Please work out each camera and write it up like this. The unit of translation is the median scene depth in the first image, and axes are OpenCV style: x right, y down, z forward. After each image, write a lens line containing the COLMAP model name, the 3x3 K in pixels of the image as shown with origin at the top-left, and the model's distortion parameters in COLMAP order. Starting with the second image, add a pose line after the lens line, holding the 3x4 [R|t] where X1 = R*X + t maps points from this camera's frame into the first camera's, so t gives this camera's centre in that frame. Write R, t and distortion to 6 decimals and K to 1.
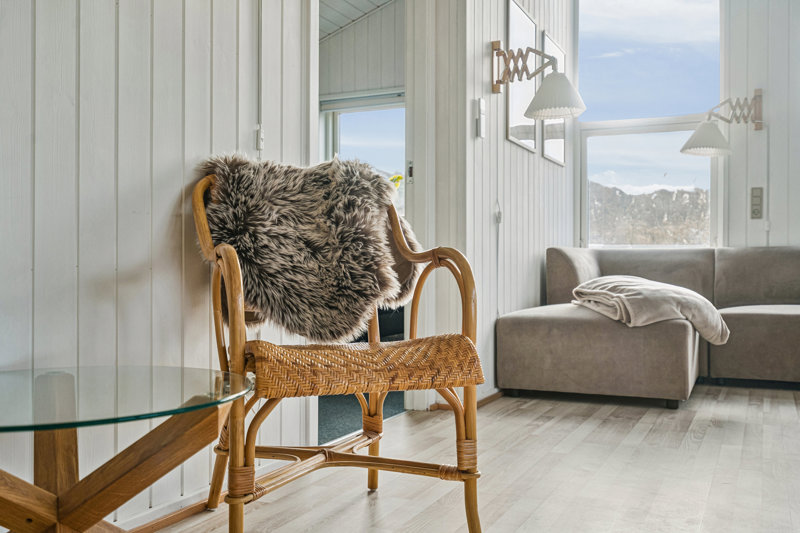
lens RADIAL K [[789.8, 0, 400.0], [0, 789.8, 266.5], [0, 0, 1]] dist [0.014125, 0.011105]
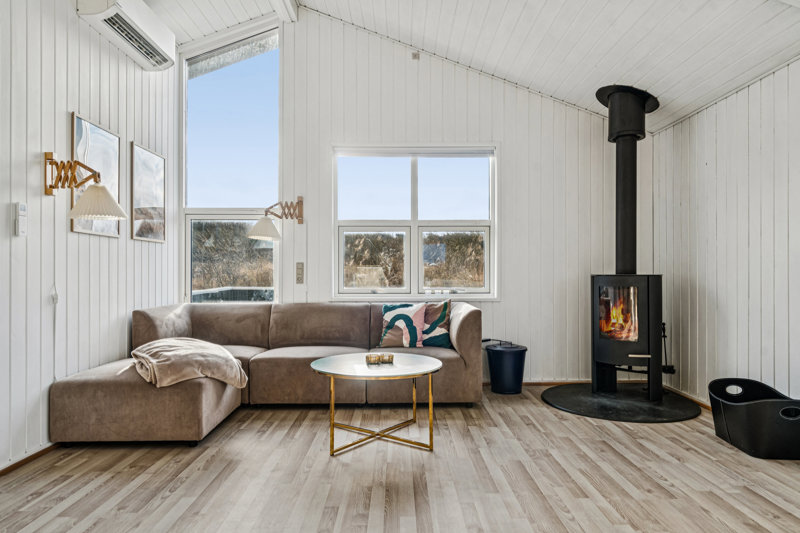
lens RADIAL K [[511.9, 0, 400.0], [0, 511.9, 266.5], [0, 0, 1]] dist [-0.001862, 0.036282]
pose [[0.905982, 0.004095, 0.423296, 0.274140], [0.000735, 0.999936, -0.011248, -0.103452], [-0.423315, 0.010501, 0.905922, 0.069177]]
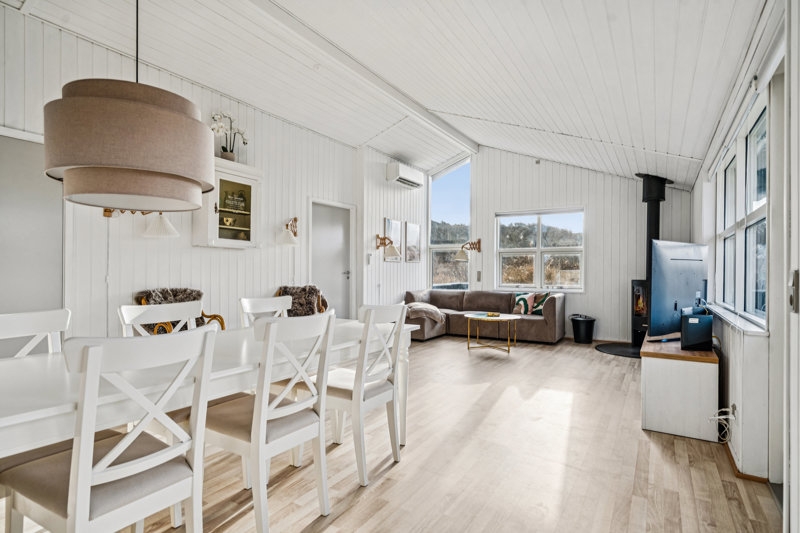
lens RADIAL K [[421.9, 0, 400.0], [0, 421.9, 266.5], [0, 0, 1]] dist [0.000761, 0.000263]
pose [[0.993369, 0.003711, -0.114914, 0.428783], [-0.004587, 0.999962, -0.007362, -0.132925], [0.114882, 0.007840, 0.993348, -0.807354]]
